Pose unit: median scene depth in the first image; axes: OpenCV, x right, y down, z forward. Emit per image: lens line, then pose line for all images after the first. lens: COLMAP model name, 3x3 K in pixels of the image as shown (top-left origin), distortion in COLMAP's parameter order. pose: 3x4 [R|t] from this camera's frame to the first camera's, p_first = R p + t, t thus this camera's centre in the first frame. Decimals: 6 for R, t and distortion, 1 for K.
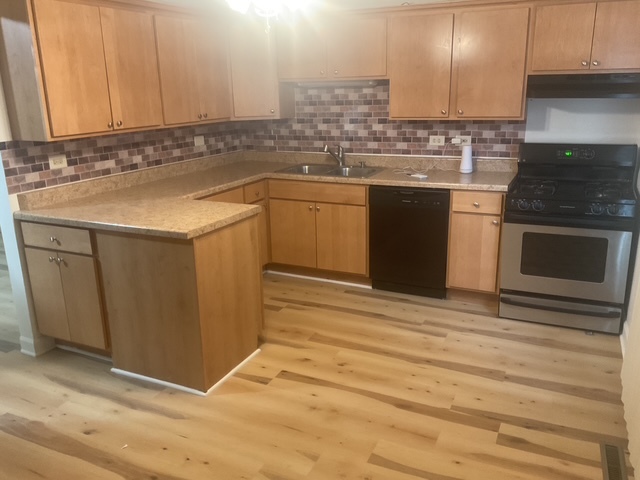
lens RADIAL K [[538.1, 0, 320.0], [0, 538.1, 239.9], [0, 0, 1]] dist [-0.001687, -0.014355]
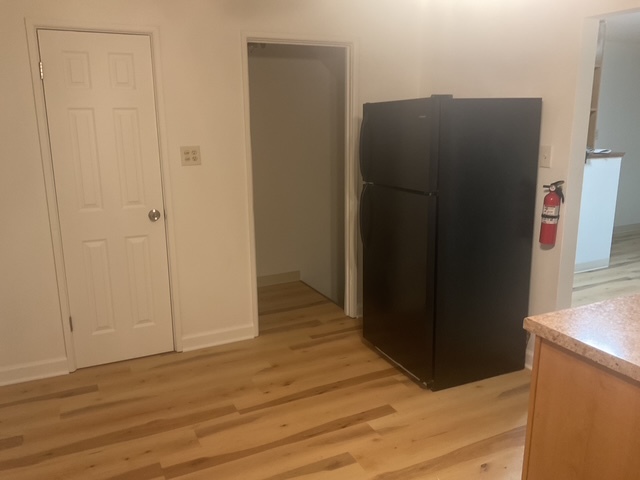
lens RADIAL K [[538.1, 0, 319.6], [0, 538.1, 240.3], [0, 0, 1]] dist [-0.001687, -0.014355]
pose [[-0.618187, 0.193655, -0.761802, 0.366826], [-0.202872, 0.897030, 0.392658, -0.290908], [0.759399, 0.397284, -0.515245, 1.065272]]
